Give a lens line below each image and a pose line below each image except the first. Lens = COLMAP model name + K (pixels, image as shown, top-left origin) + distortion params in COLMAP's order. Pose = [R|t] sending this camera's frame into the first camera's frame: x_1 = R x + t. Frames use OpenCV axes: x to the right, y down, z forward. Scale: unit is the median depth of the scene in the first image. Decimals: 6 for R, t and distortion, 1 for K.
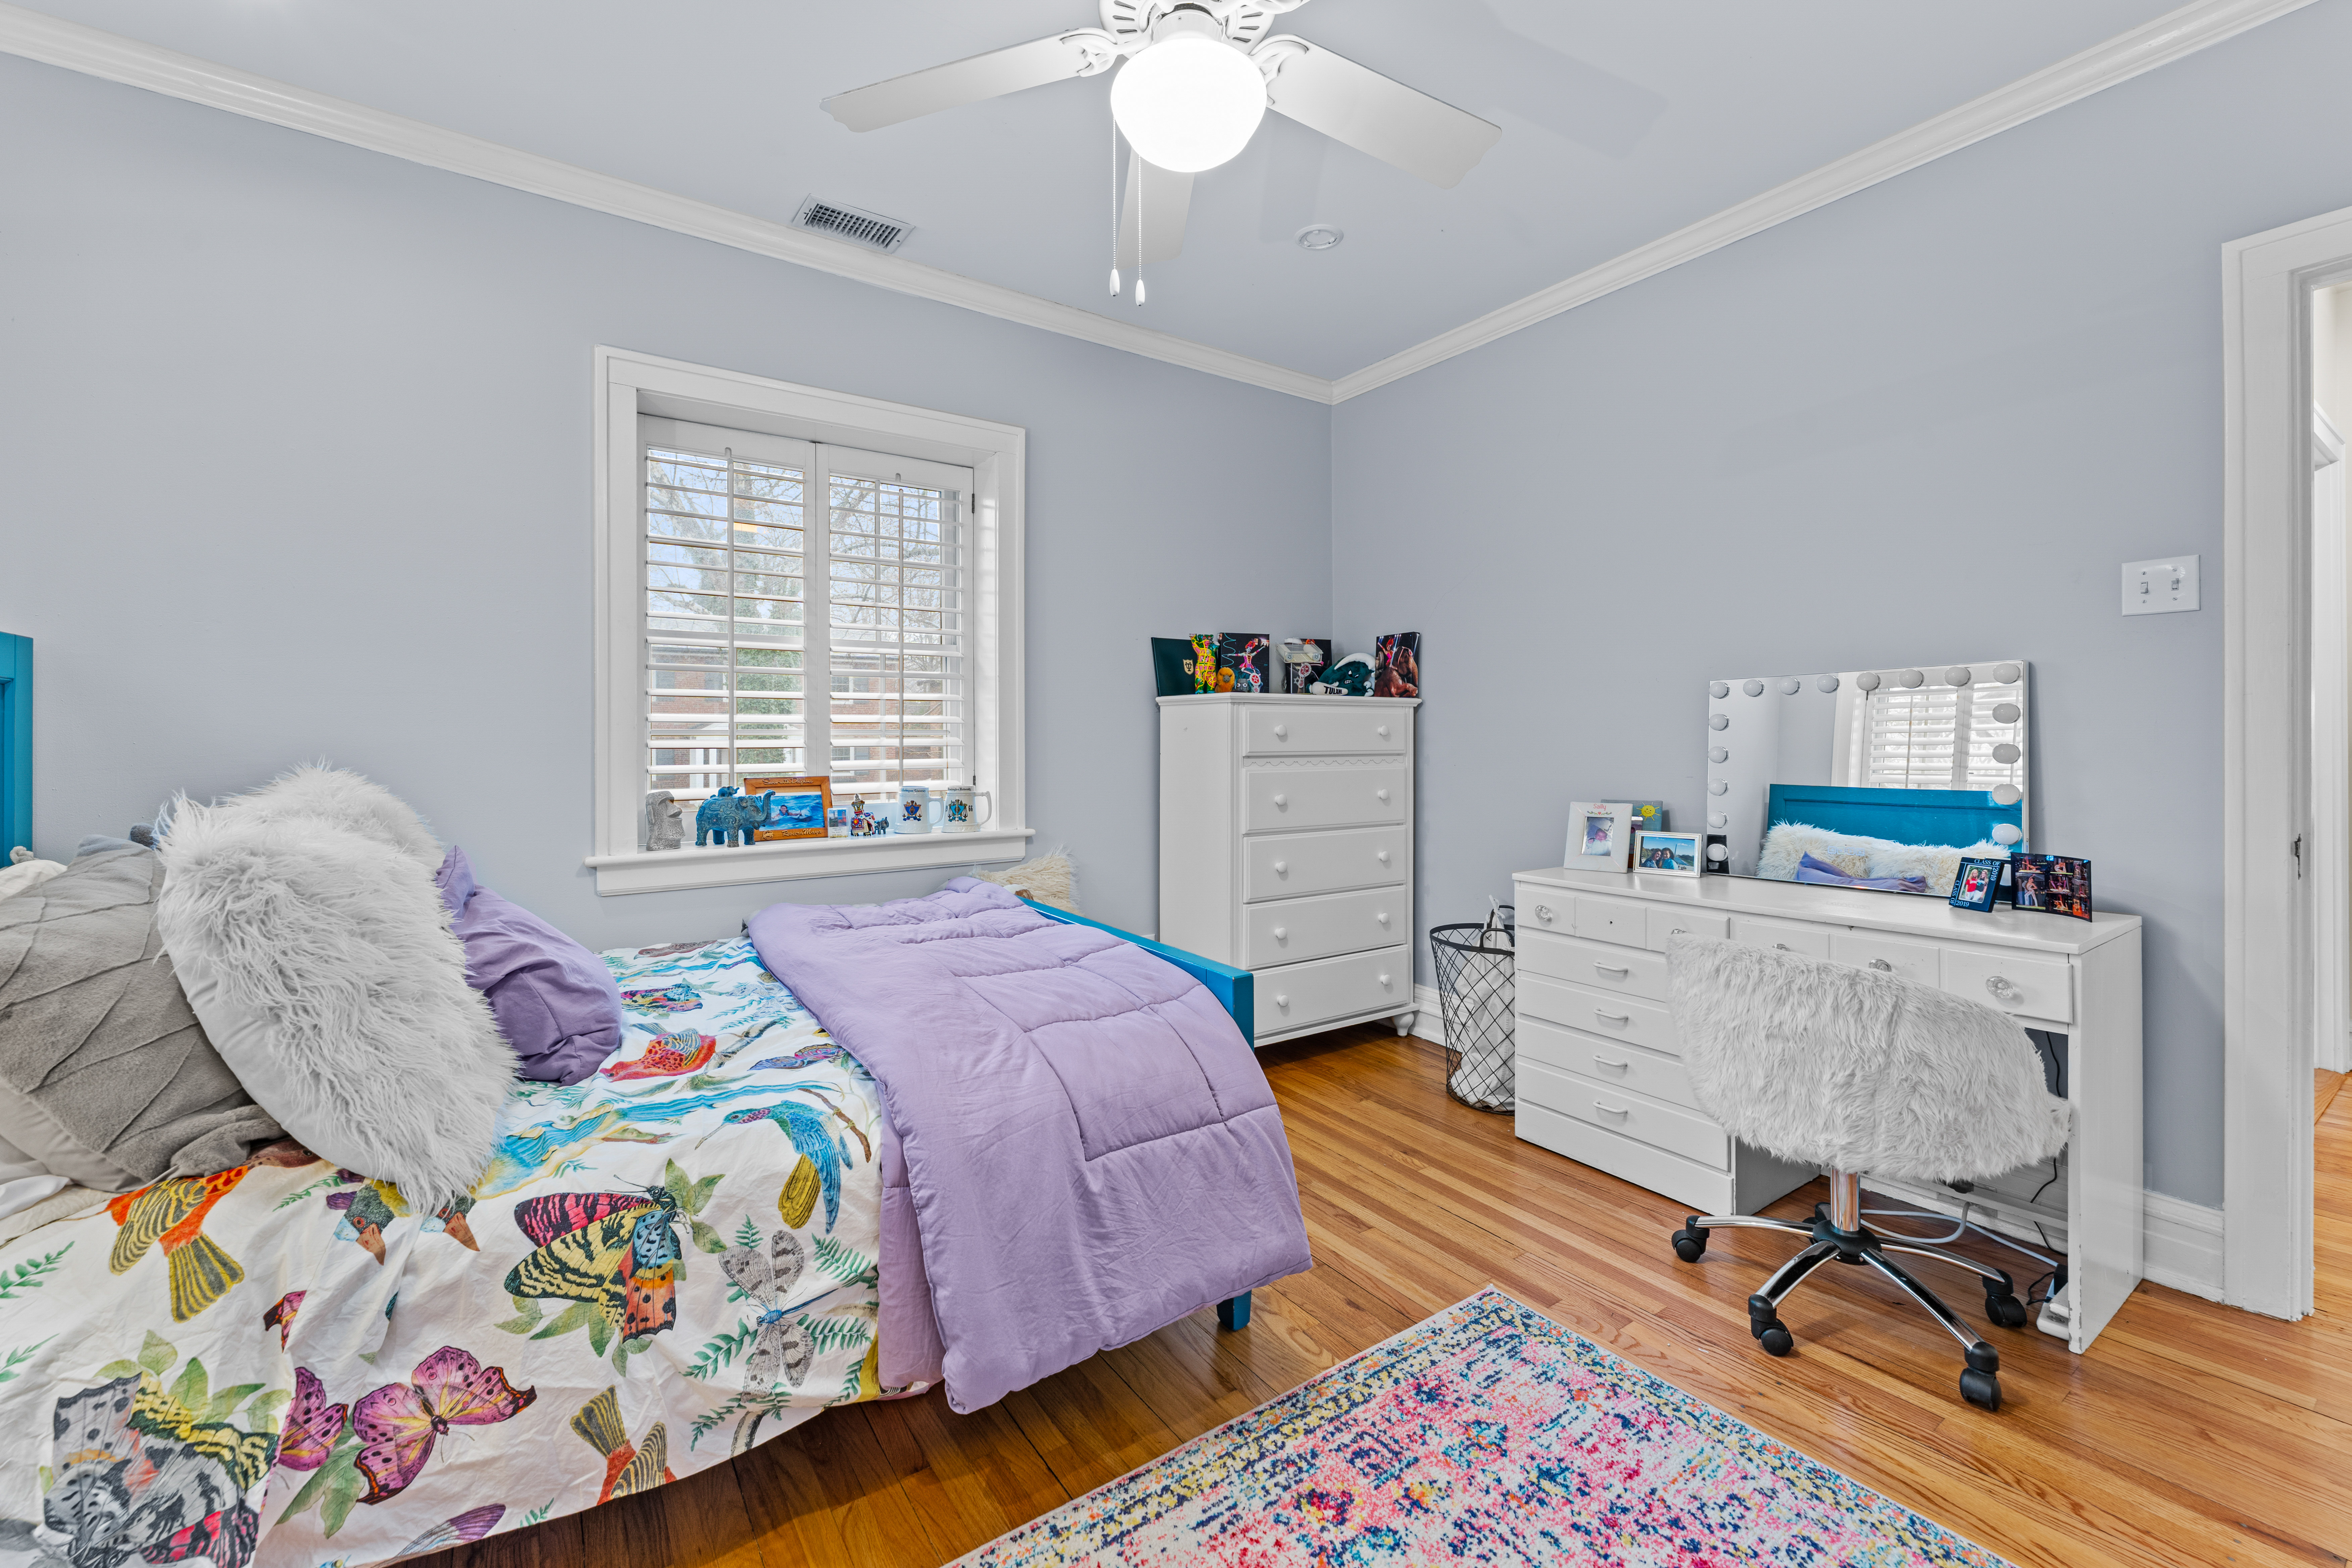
lens RADIAL K [[957.7, 0, 1174.7], [0, 957.7, 742.0], [0, 0, 1]] dist [0.000572, 0.000044]
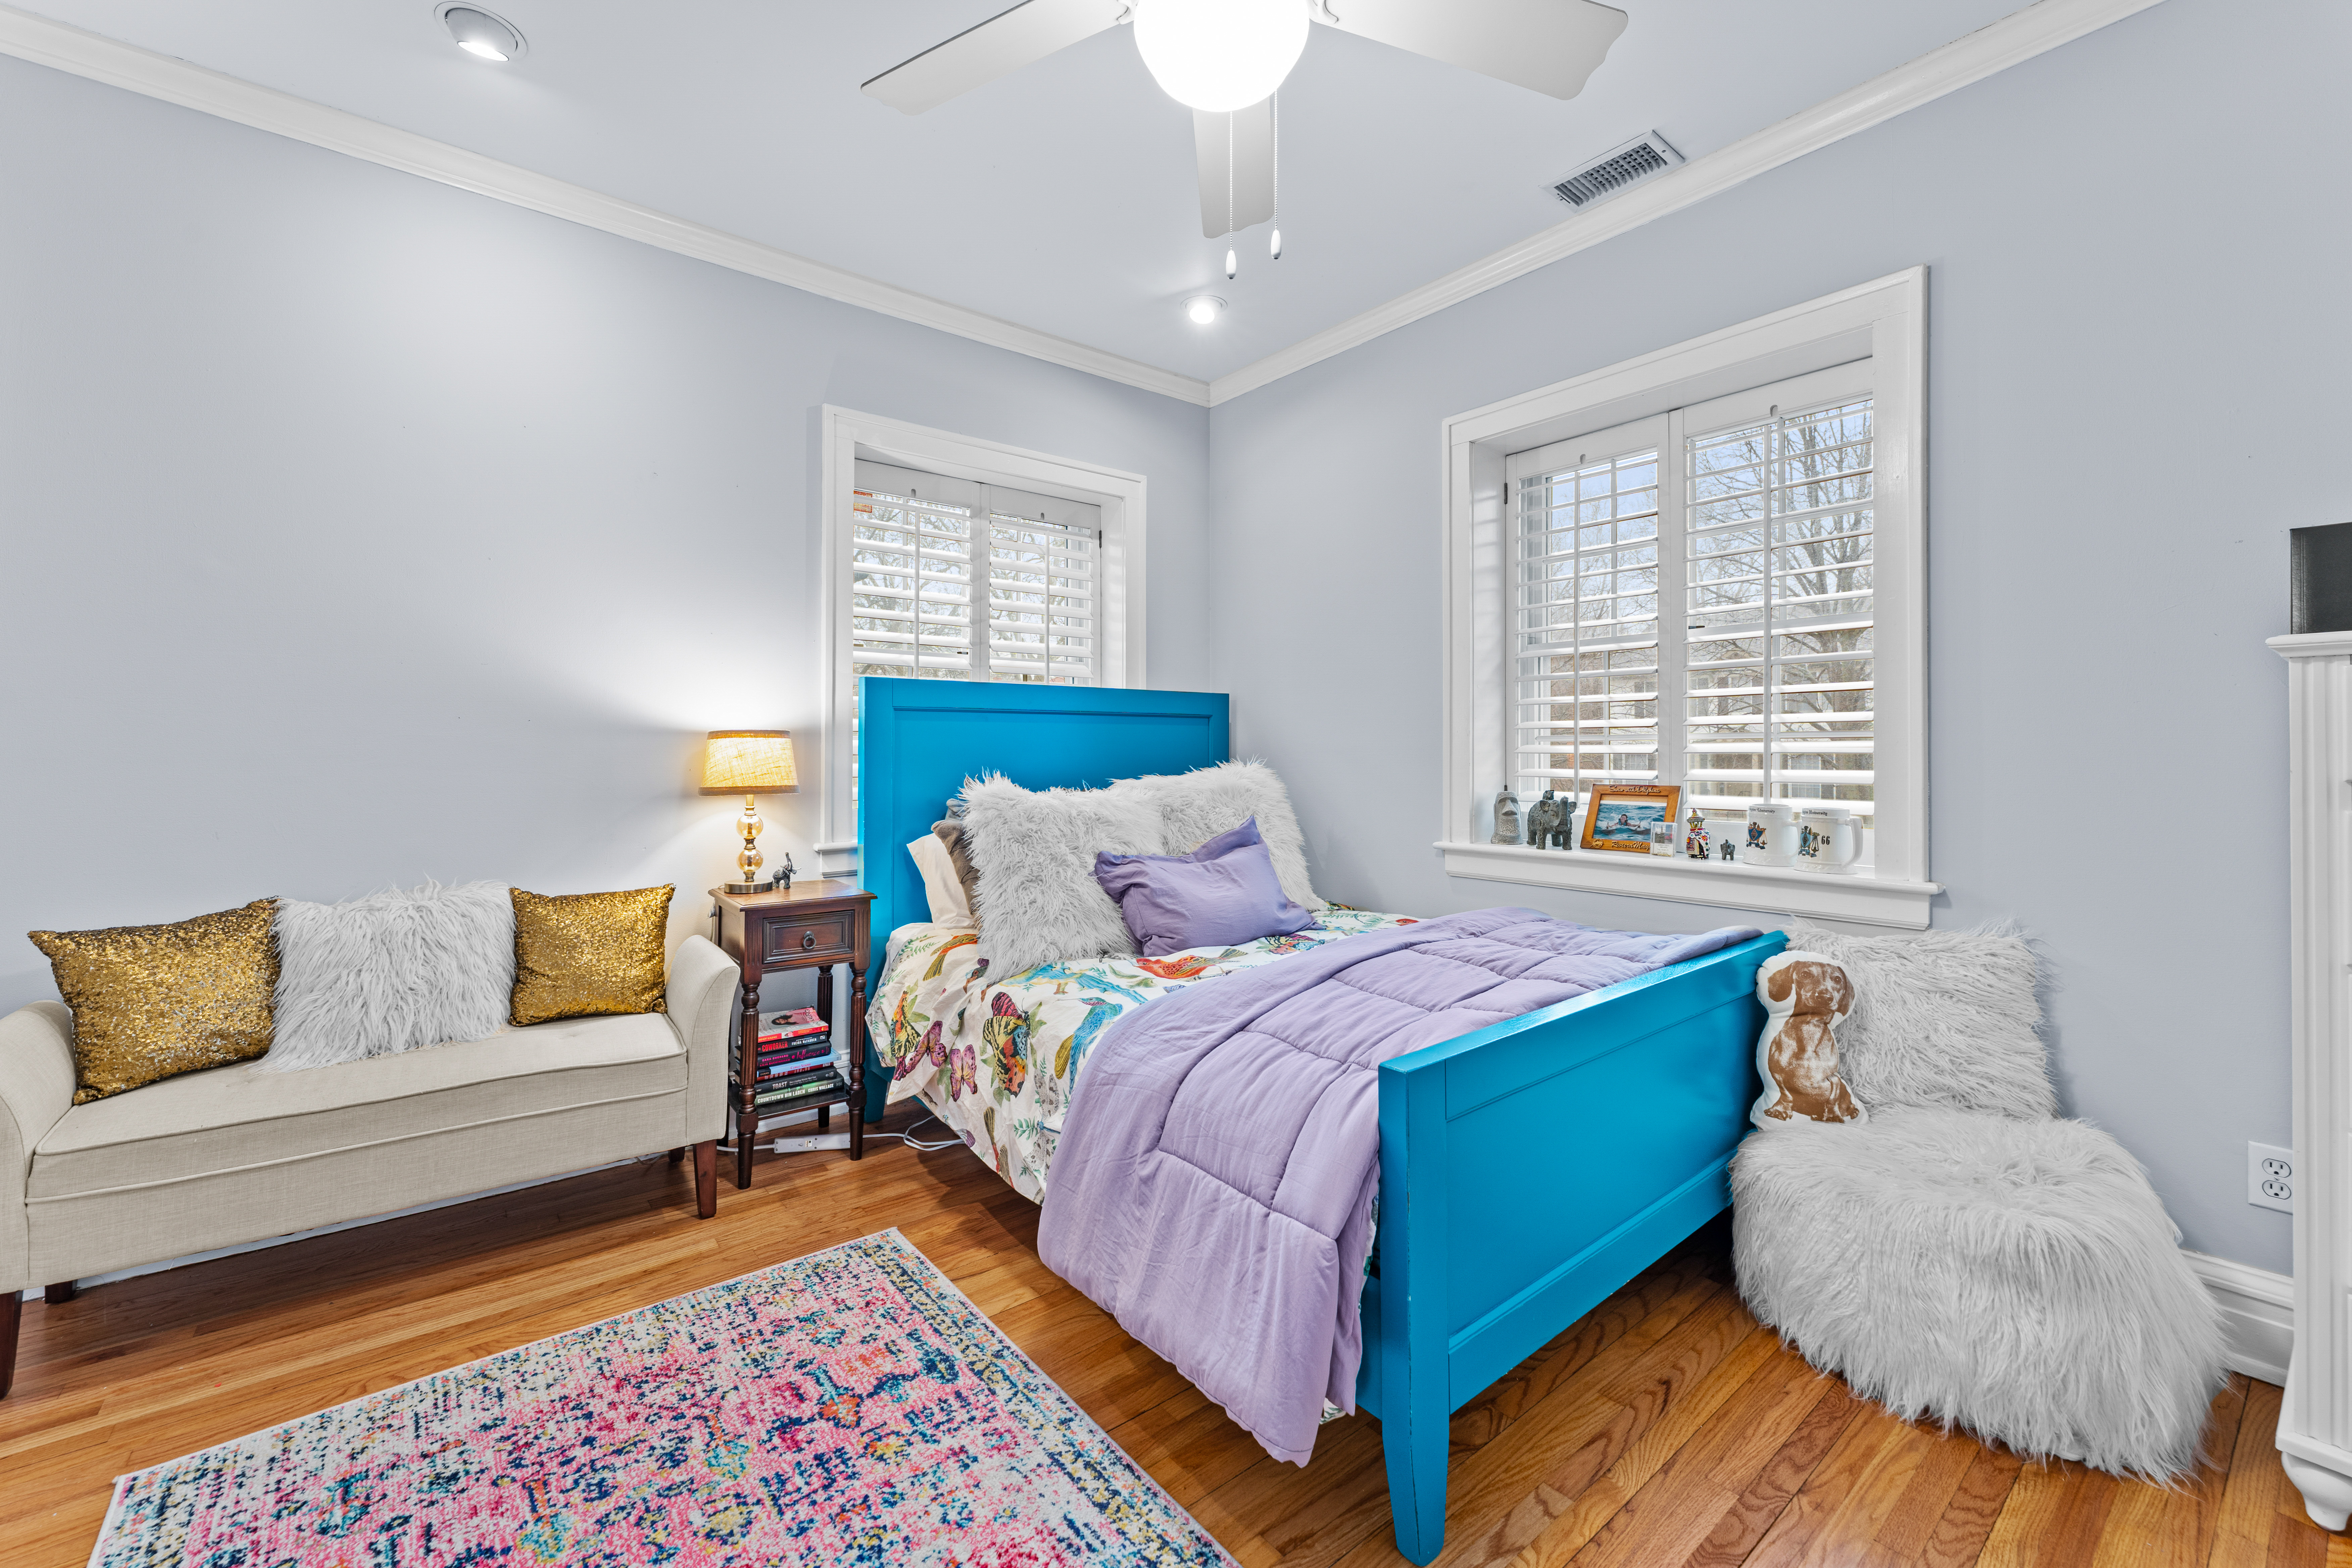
lens RADIAL K [[957.7, 0, 1174.7], [0, 957.7, 742.0], [0, 0, 1]] dist [0.000572, 0.000044]
pose [[0.074289, -0.005421, -0.997222, 0.989615], [-0.001830, 0.999983, -0.005572, 0.001649], [0.997235, 0.002239, 0.074277, 0.978972]]
